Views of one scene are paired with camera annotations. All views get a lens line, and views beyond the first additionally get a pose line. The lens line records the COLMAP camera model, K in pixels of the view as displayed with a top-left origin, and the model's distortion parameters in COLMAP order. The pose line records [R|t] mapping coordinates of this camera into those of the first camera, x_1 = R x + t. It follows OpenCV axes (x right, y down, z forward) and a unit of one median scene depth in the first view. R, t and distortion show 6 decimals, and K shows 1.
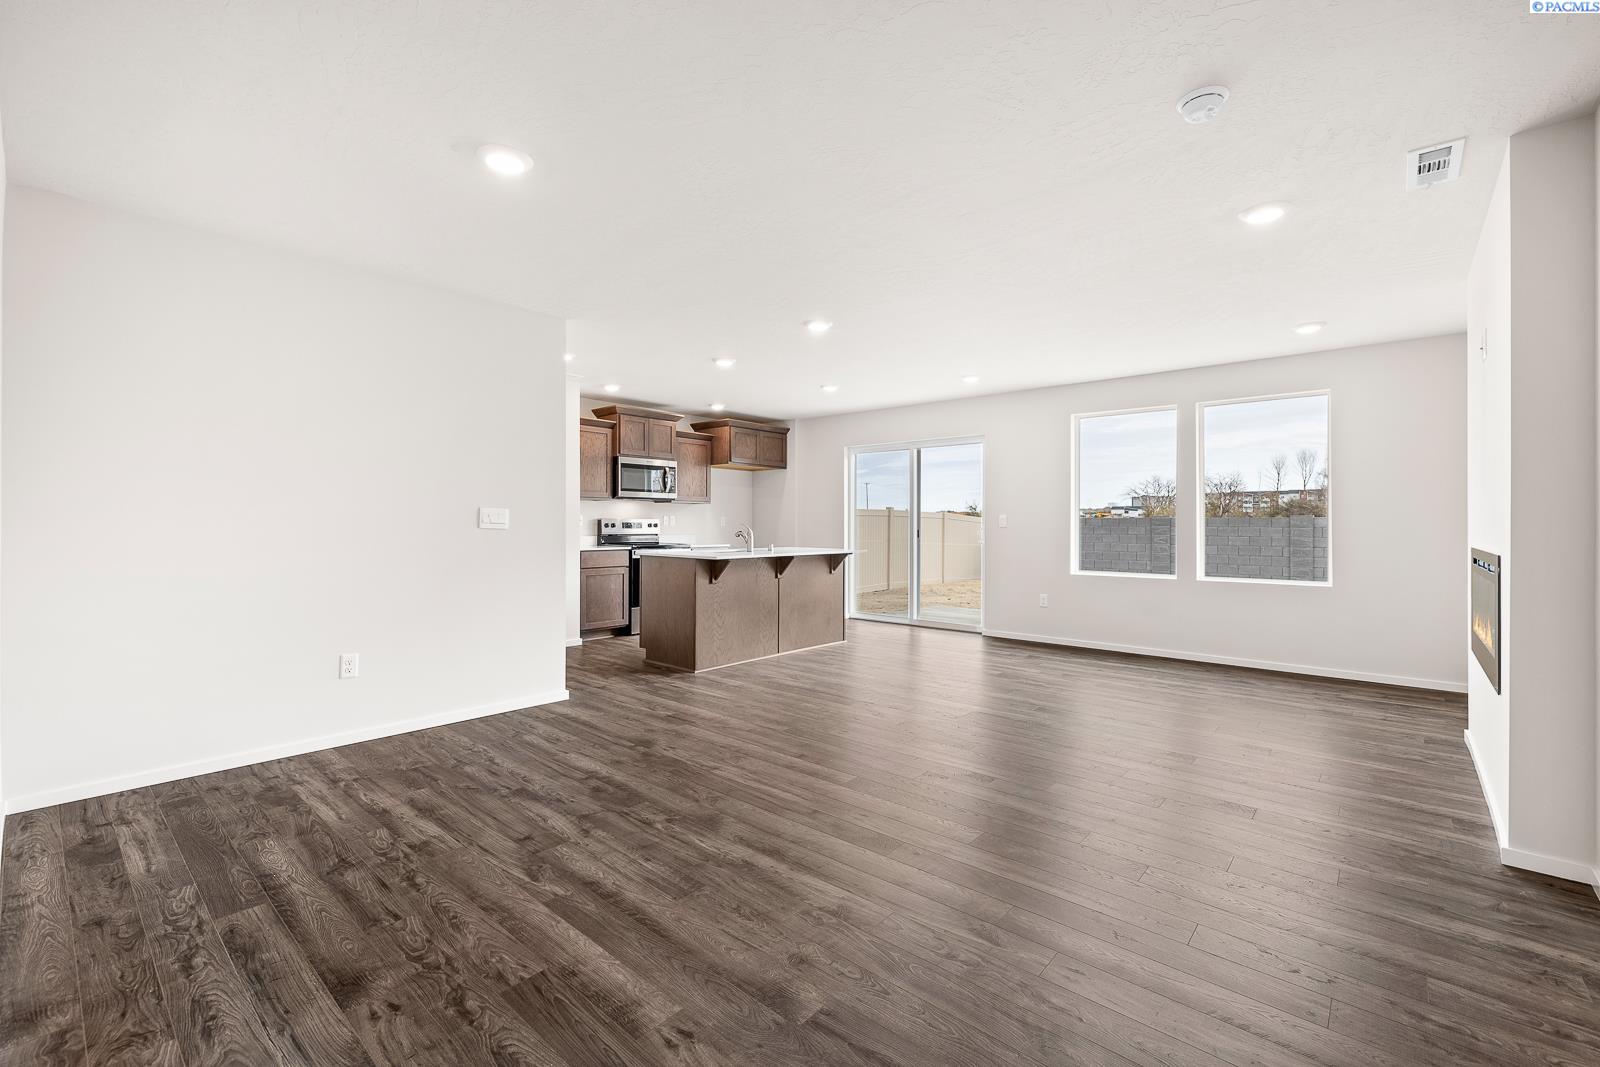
lens RADIAL K [[672.4, 0, 803.2], [0, 672.4, 532.8], [0, 0, 1]] dist [0.001036, -0.000002]
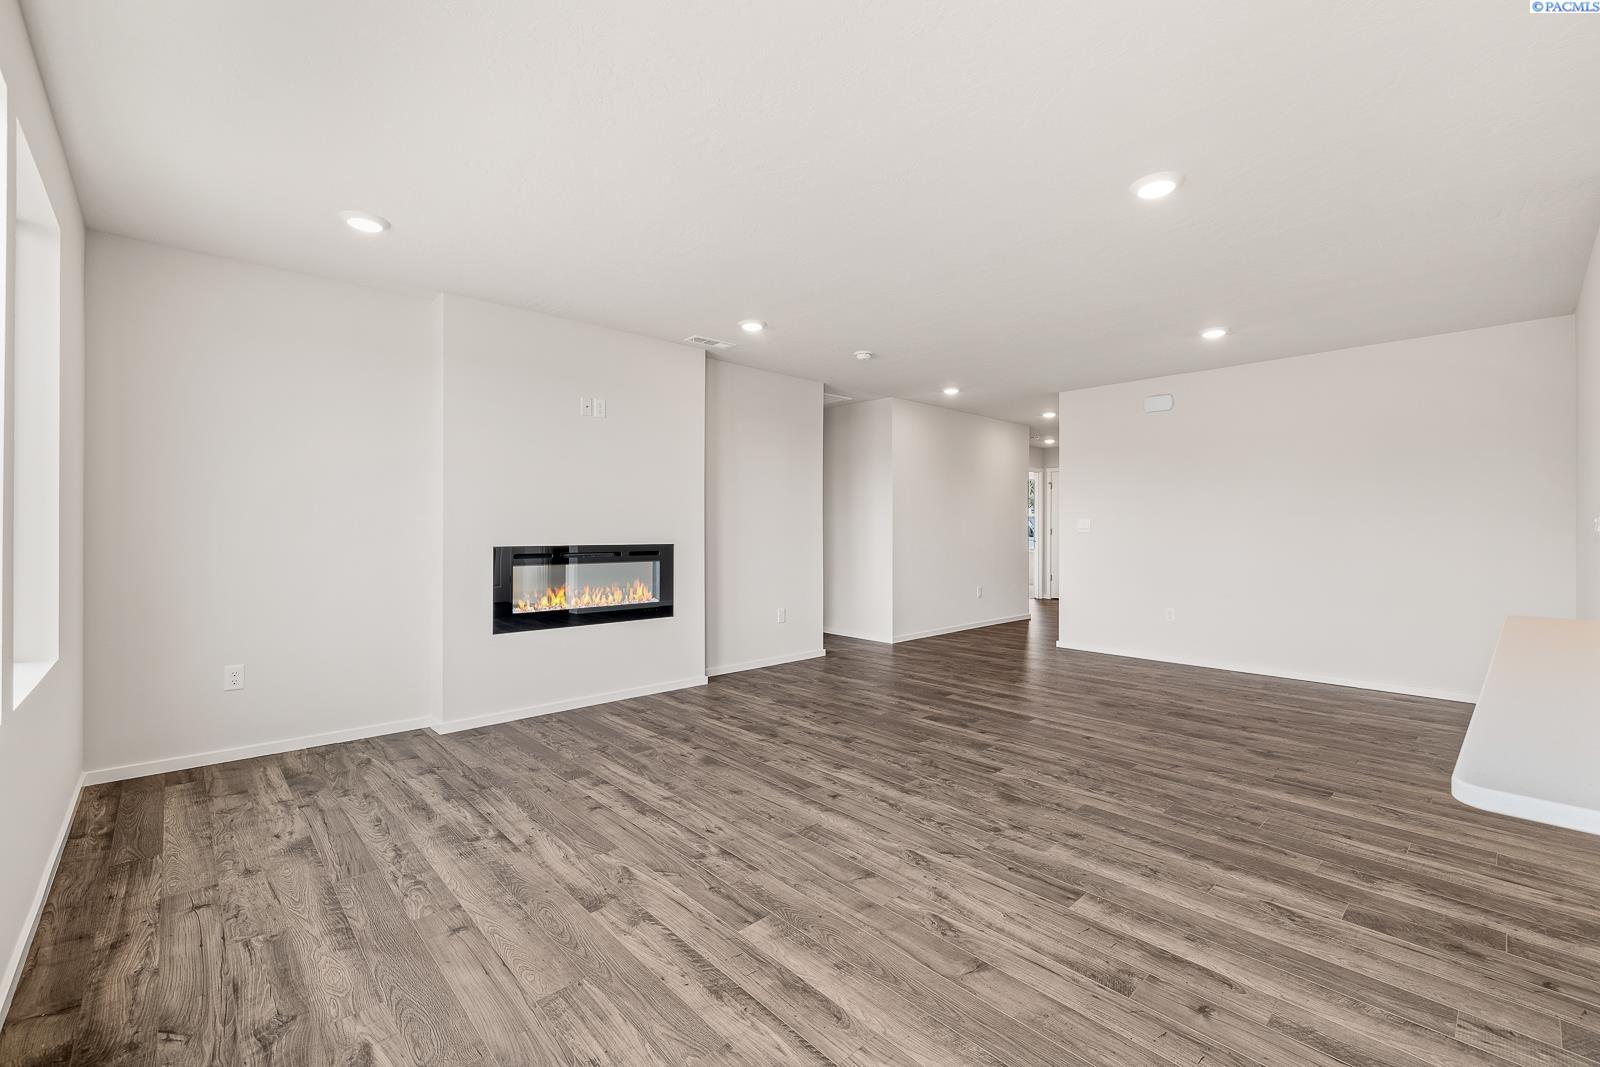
lens RADIAL K [[672.4, 0, 799.8], [0, 672.4, 531.5], [0, 0, 1]] dist [0.001036, -0.000002]
pose [[-0.994292, -0.006551, 0.106490, 0.411907], [-0.004575, 0.999813, 0.018791, -0.030306], [-0.106594, 0.018197, -0.994136, 2.508403]]
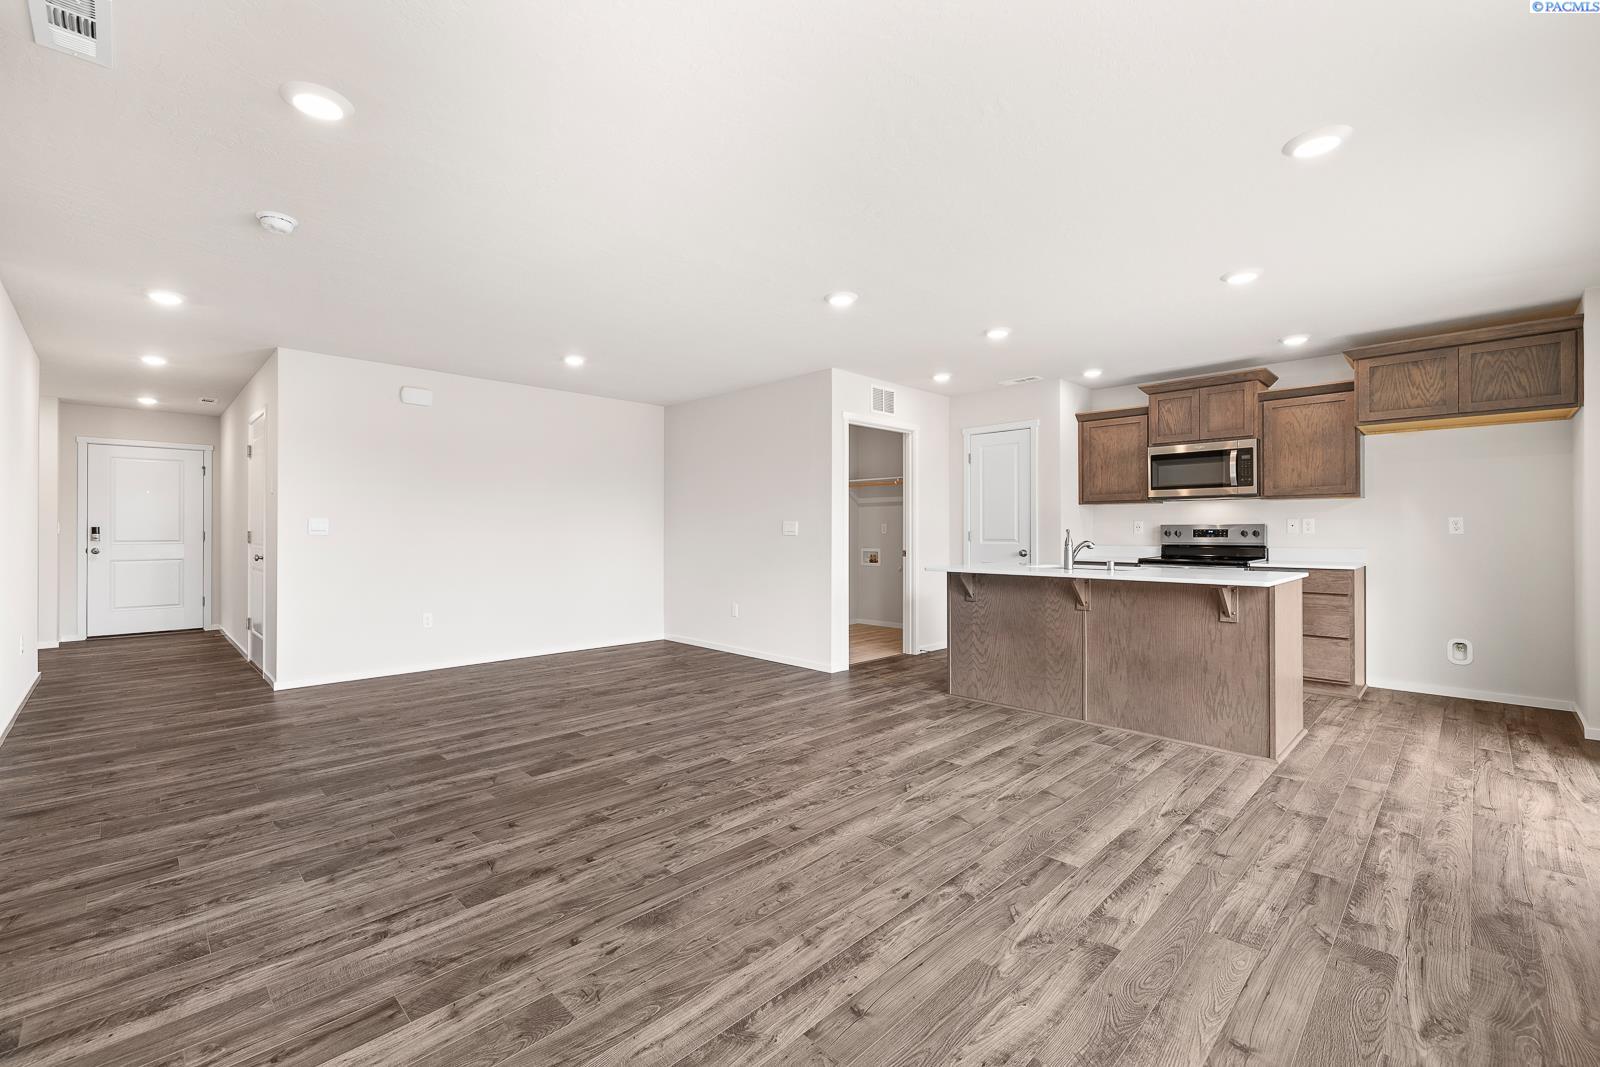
lens RADIAL K [[672.4, 0, 796.4], [0, 672.4, 527.5], [0, 0, 1]] dist [0.001036, -0.000002]
pose [[-0.074821, -0.010258, -0.997144, 1.367836], [-0.014047, 0.999859, -0.009232, -0.010777], [0.997098, 0.013316, -0.074955, 1.575441]]
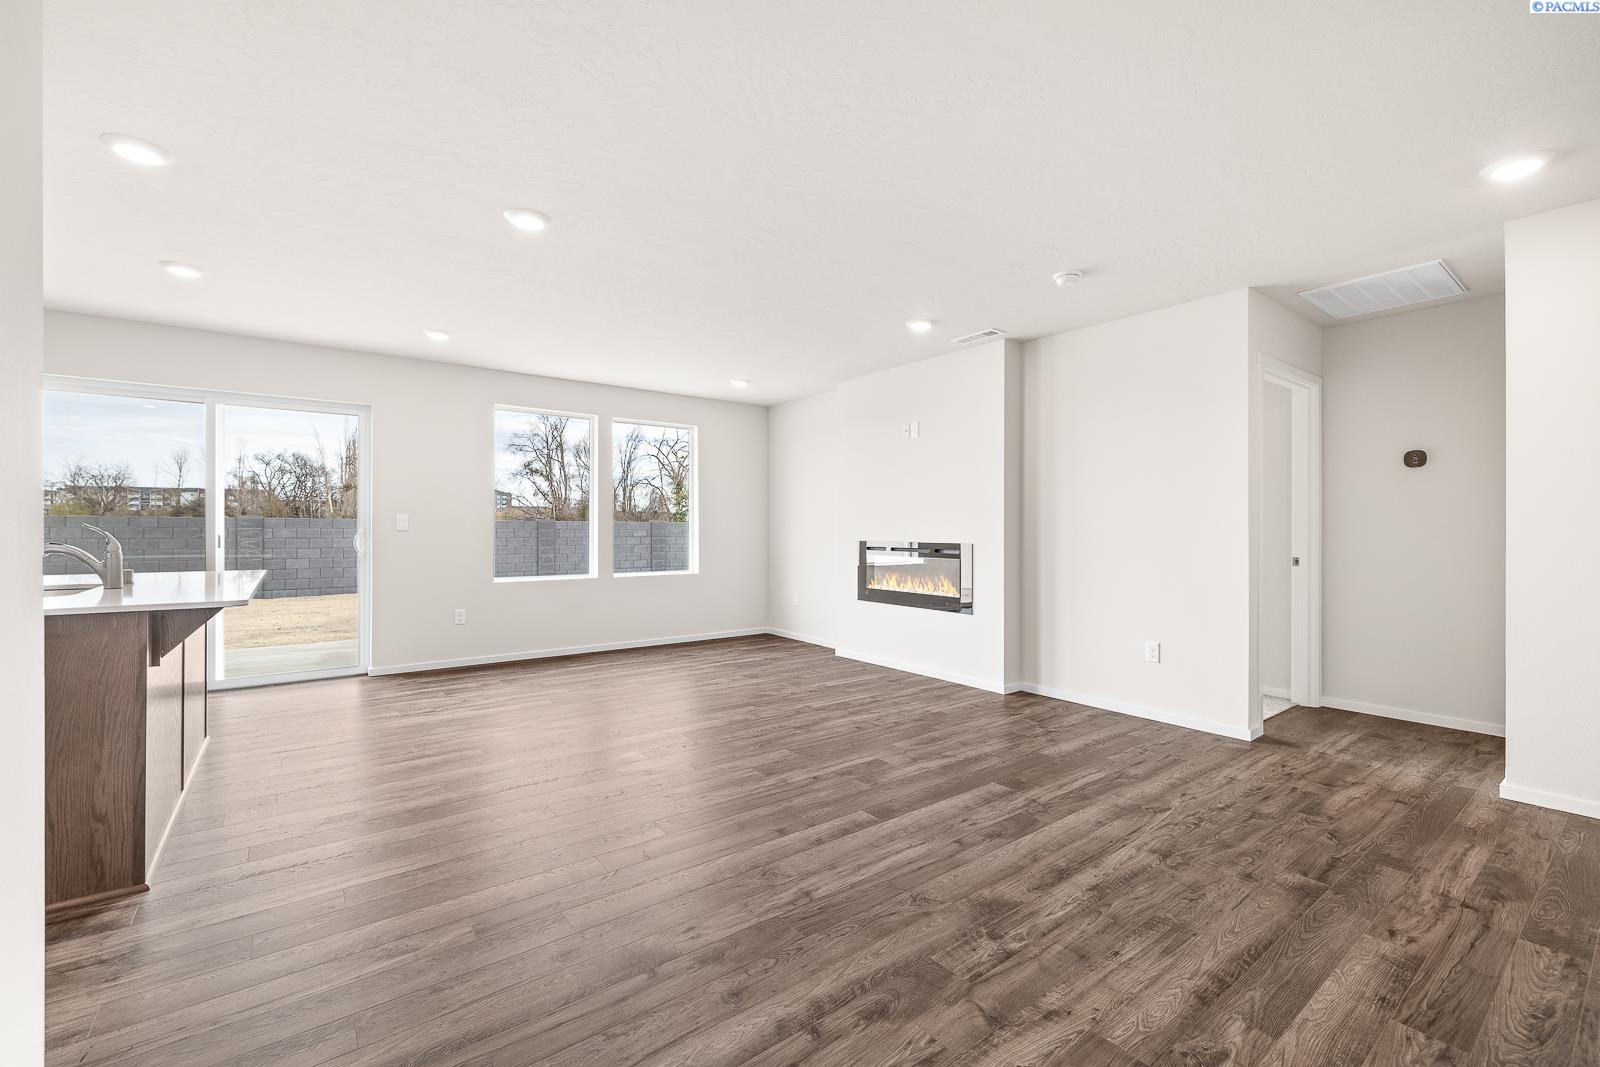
lens RADIAL K [[672.4, 0, 798.1], [0, 672.4, 531.5], [0, 0, 1]] dist [0.001036, -0.000002]
pose [[0.207786, -0.005674, 0.978158, -0.861099], [0.009375, 0.999949, 0.003809, -0.009076], [-0.978129, 0.008379, 0.207829, 0.960898]]
